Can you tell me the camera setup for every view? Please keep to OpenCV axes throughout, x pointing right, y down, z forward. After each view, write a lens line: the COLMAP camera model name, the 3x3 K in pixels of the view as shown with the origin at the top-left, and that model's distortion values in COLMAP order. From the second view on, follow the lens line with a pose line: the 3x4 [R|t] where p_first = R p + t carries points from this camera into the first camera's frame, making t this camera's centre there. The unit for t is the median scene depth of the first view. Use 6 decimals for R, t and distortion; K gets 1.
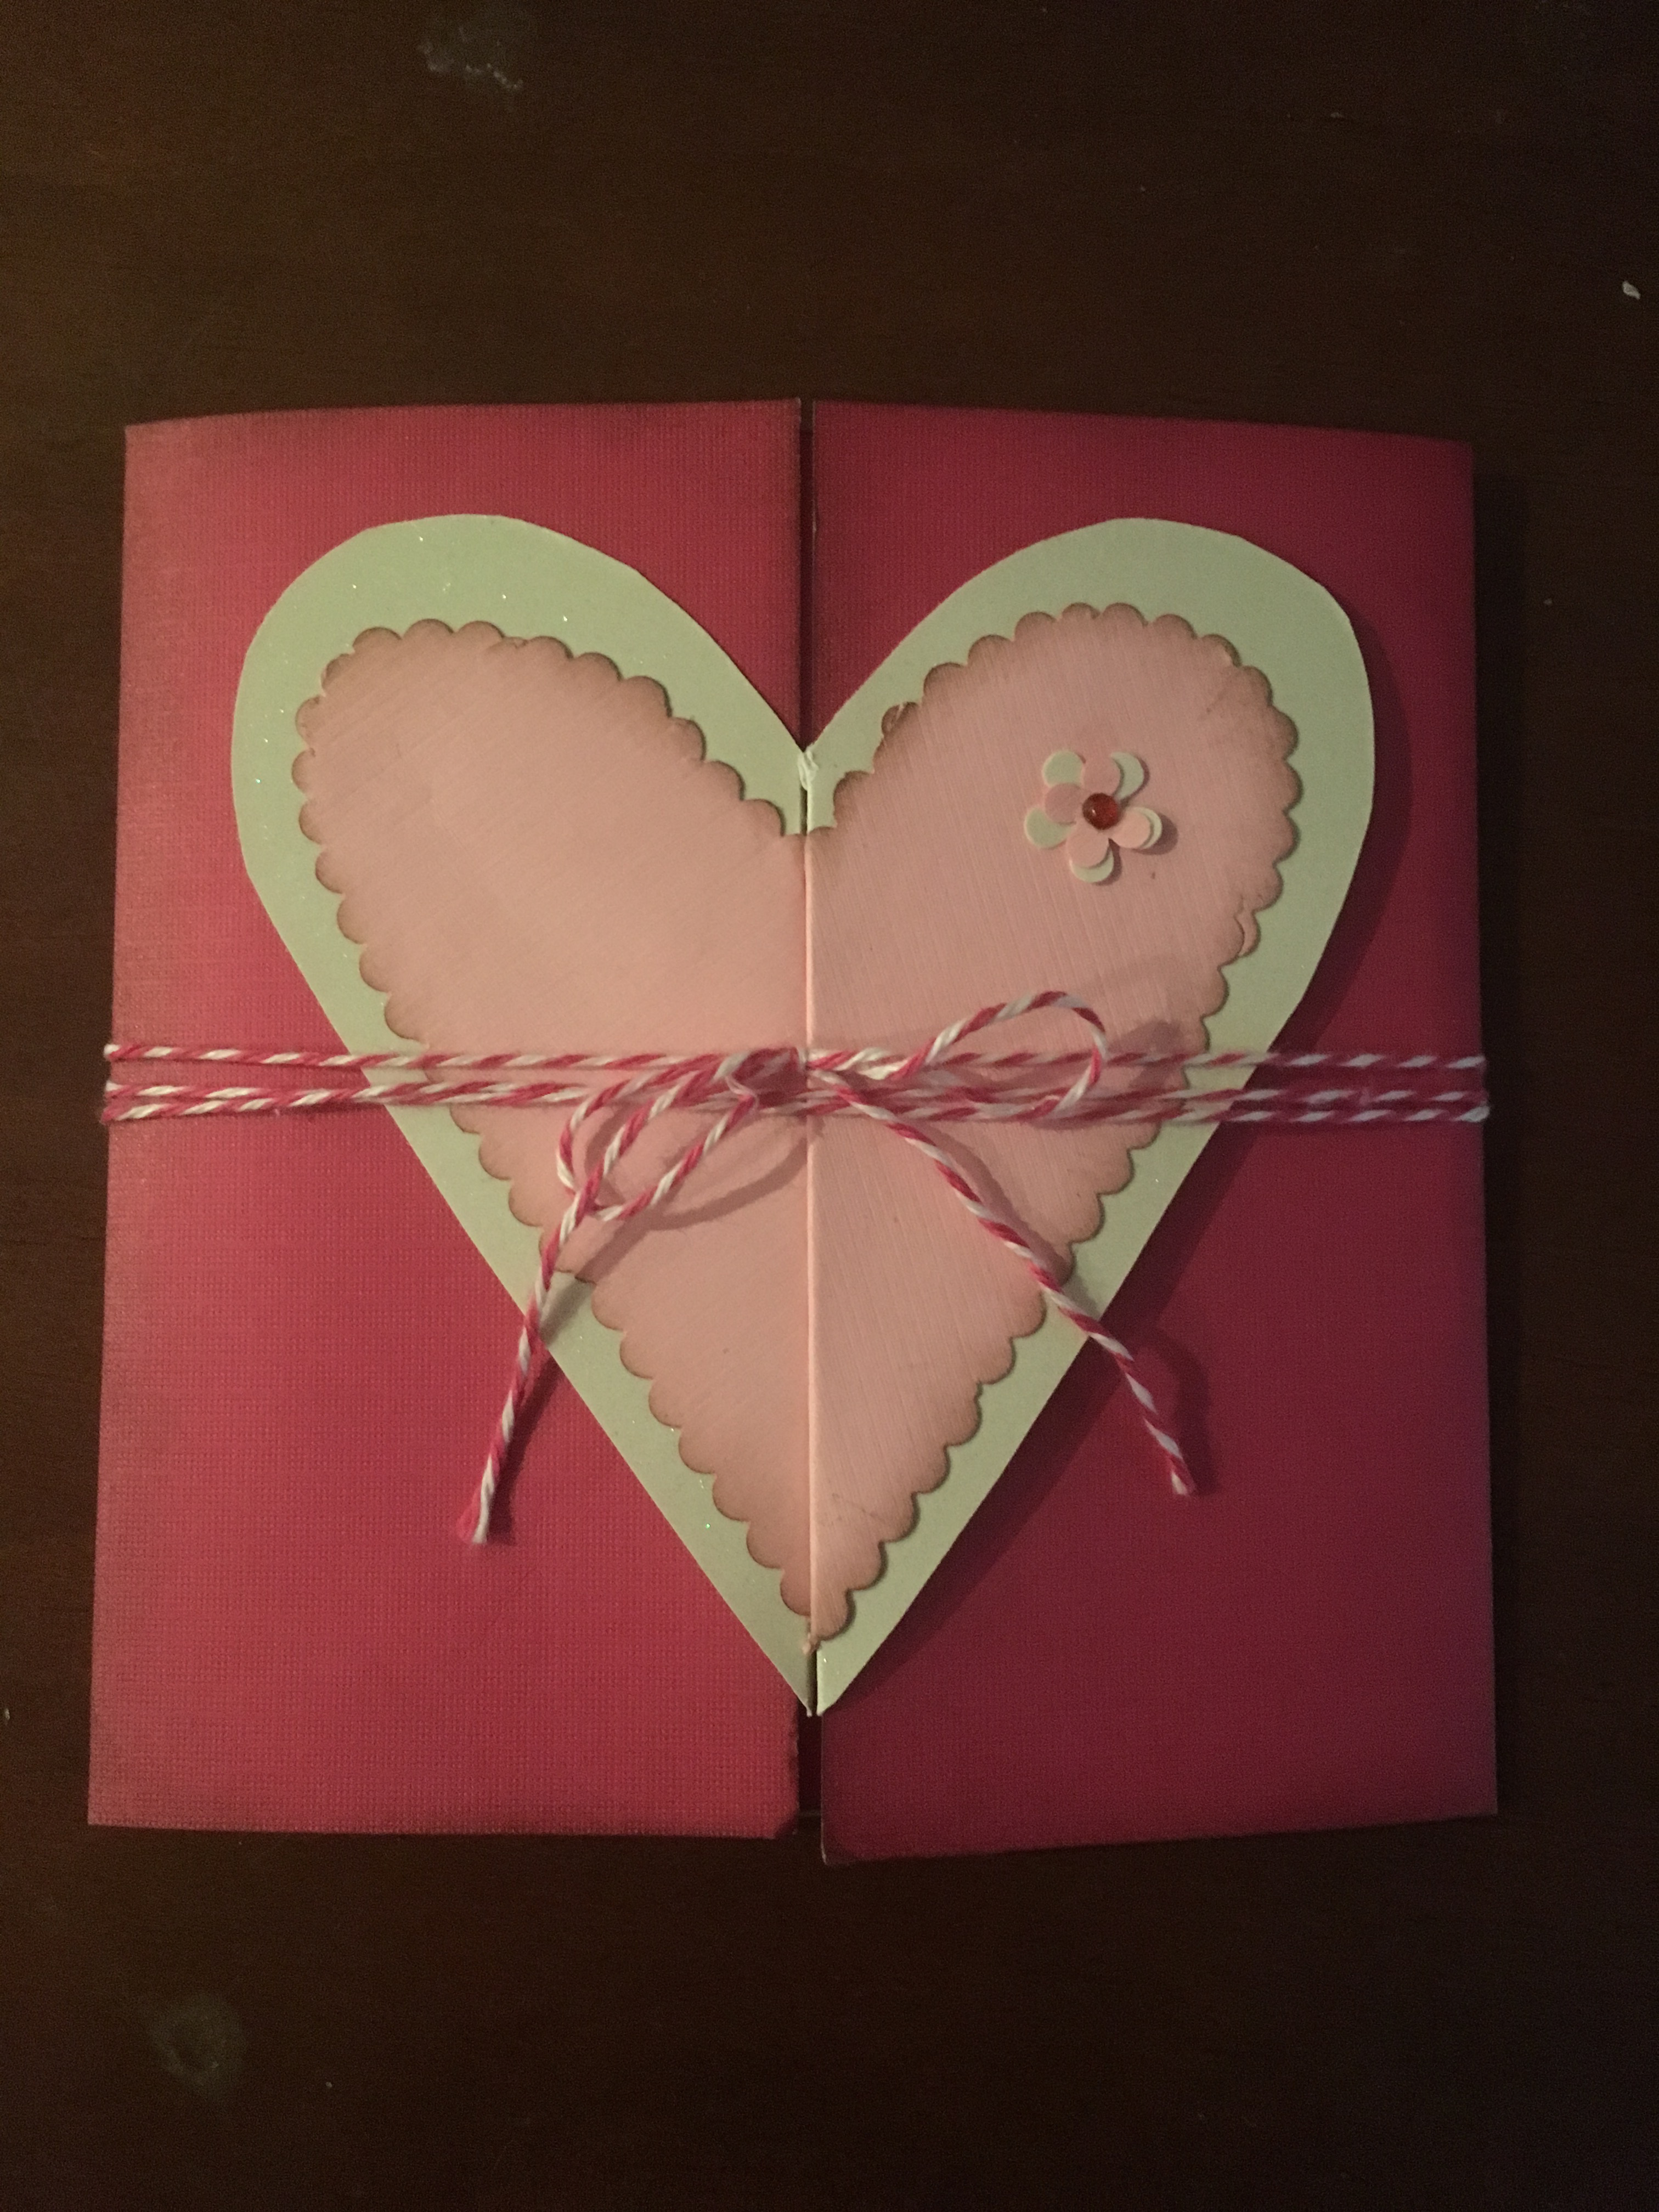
lens RADIAL K [[1988.0, 0, 829.5], [0, 1988.0, 1106.0], [0, 0, 1]] dist [0.063105, -0.166174]
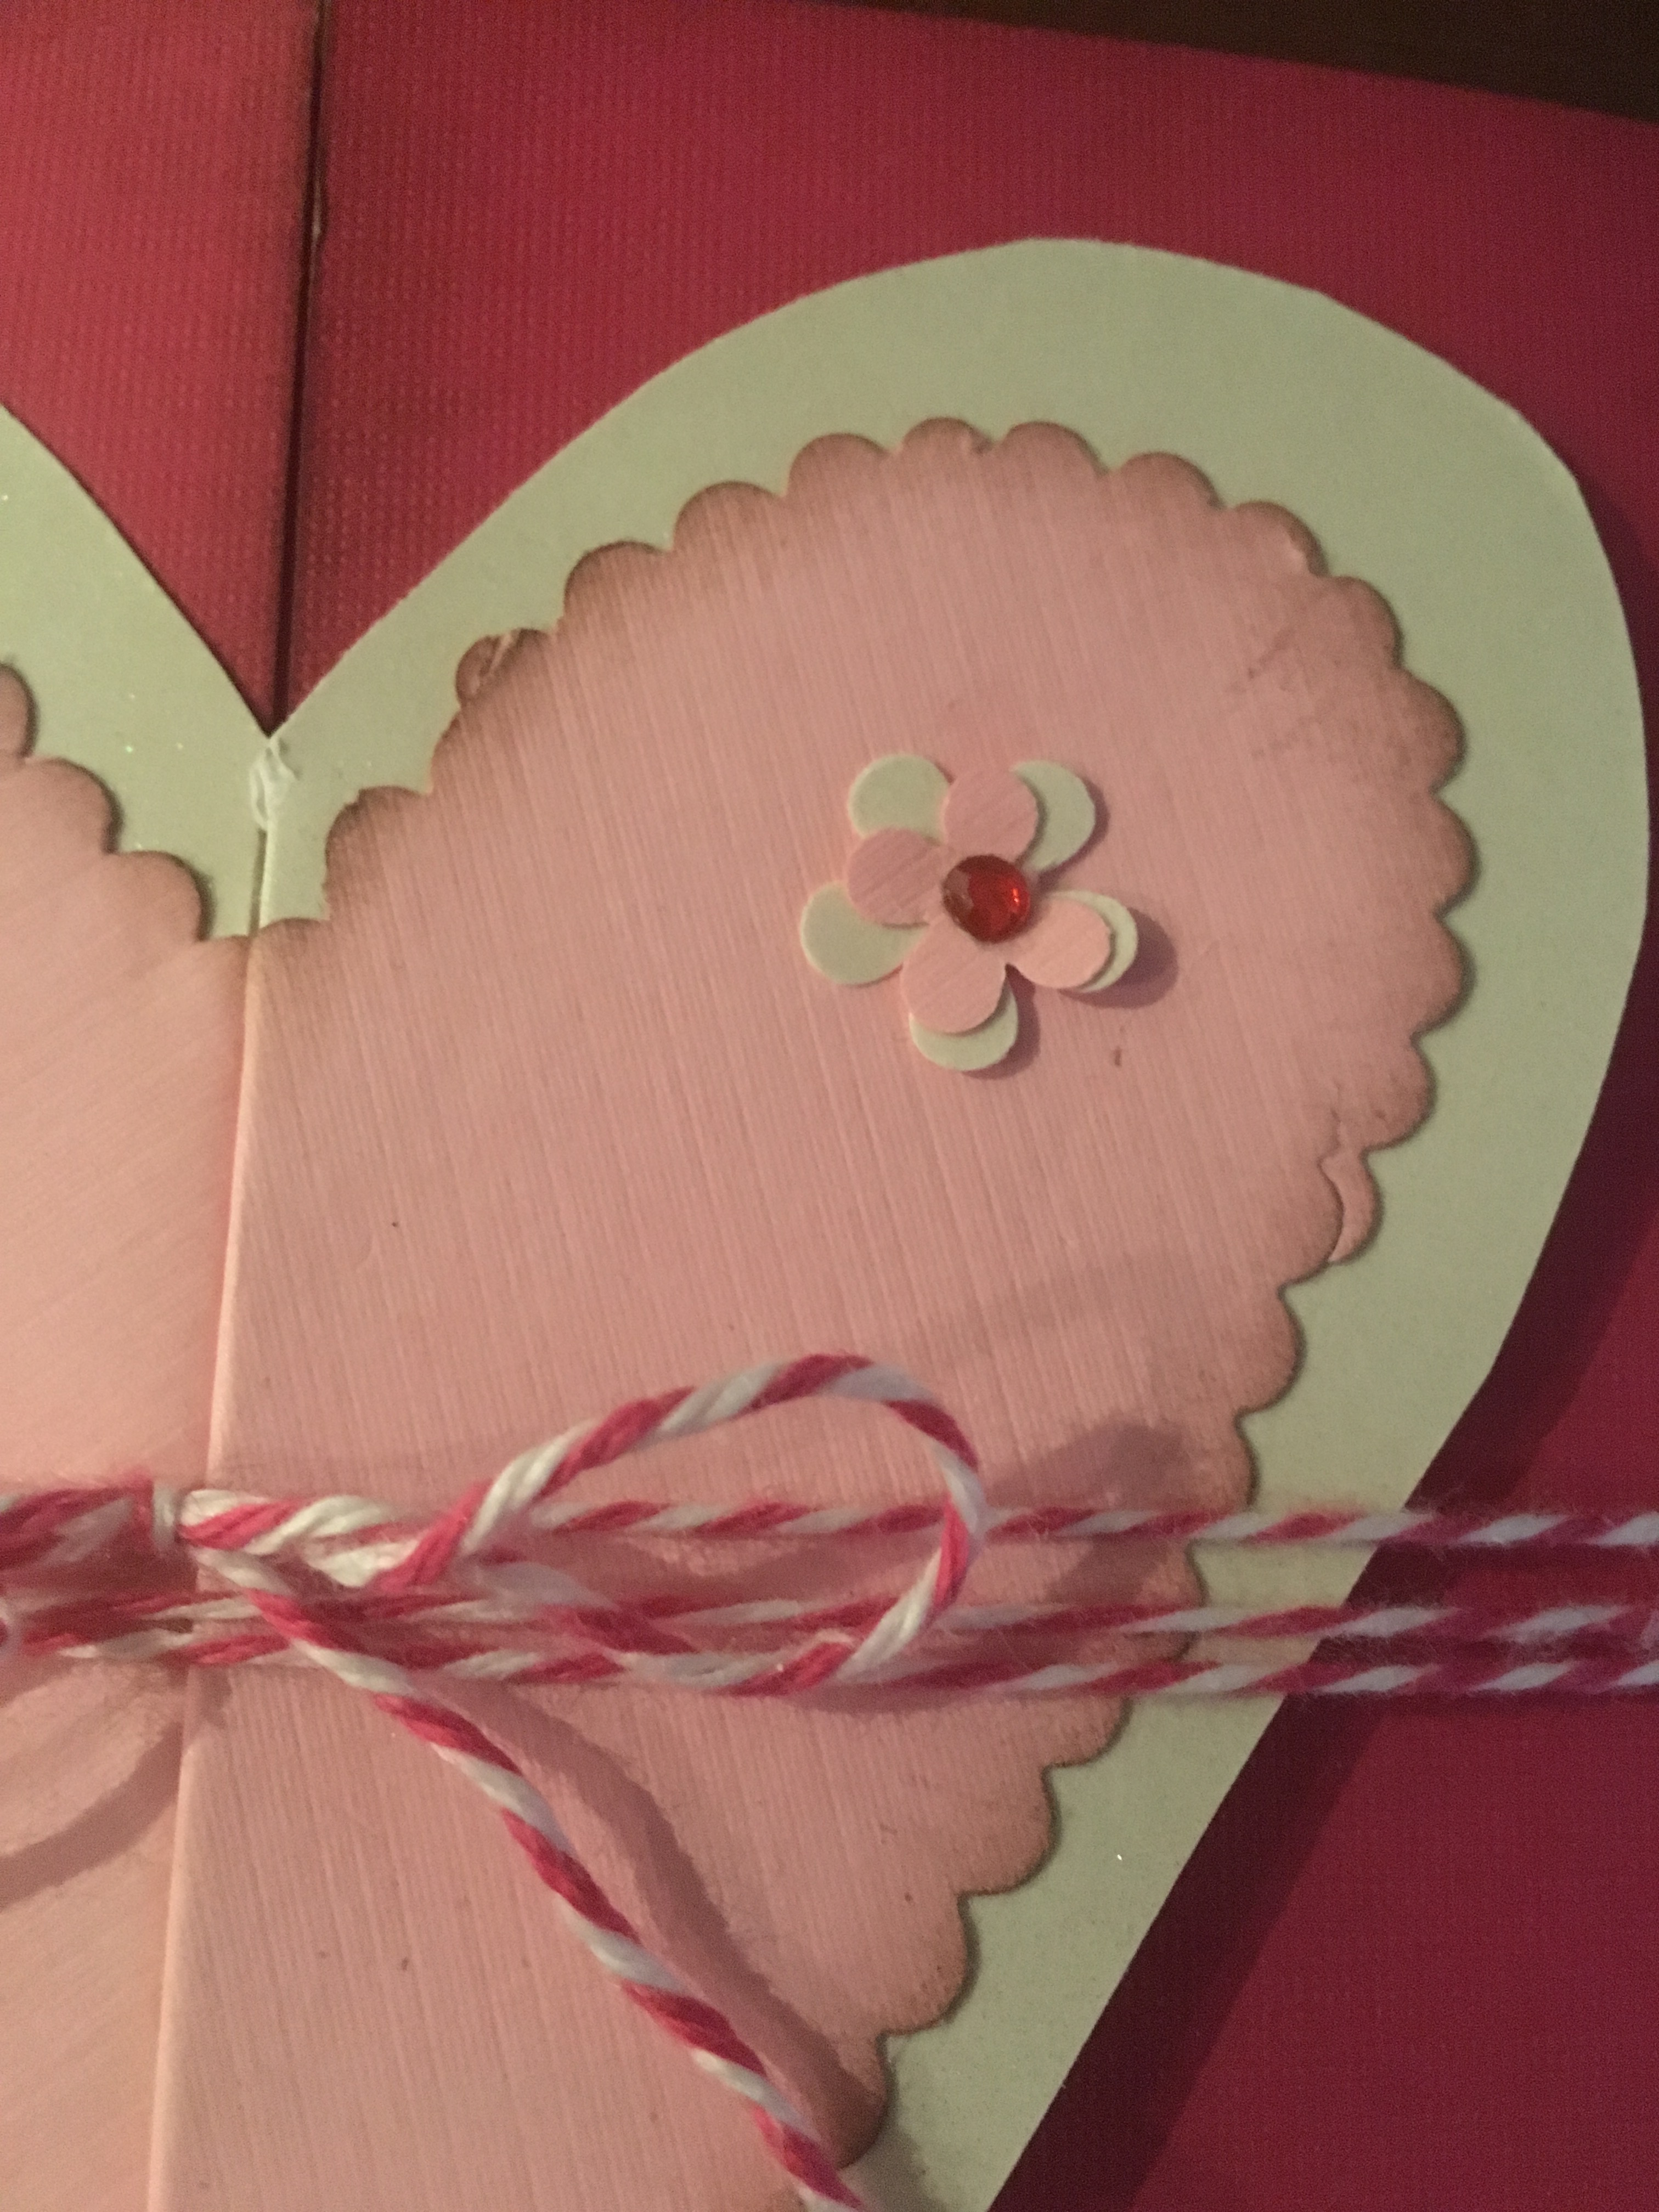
lens RADIAL K [[1988.0, 0, 829.5], [0, 1988.0, 1106.0], [0, 0, 1]] dist [0.063105, -0.166174]
pose [[0.999628, 0.021196, -0.017156, 0.111881], [-0.023103, 0.992515, -0.119917, -0.056219], [0.014486, 0.120269, 0.992636, 0.601392]]
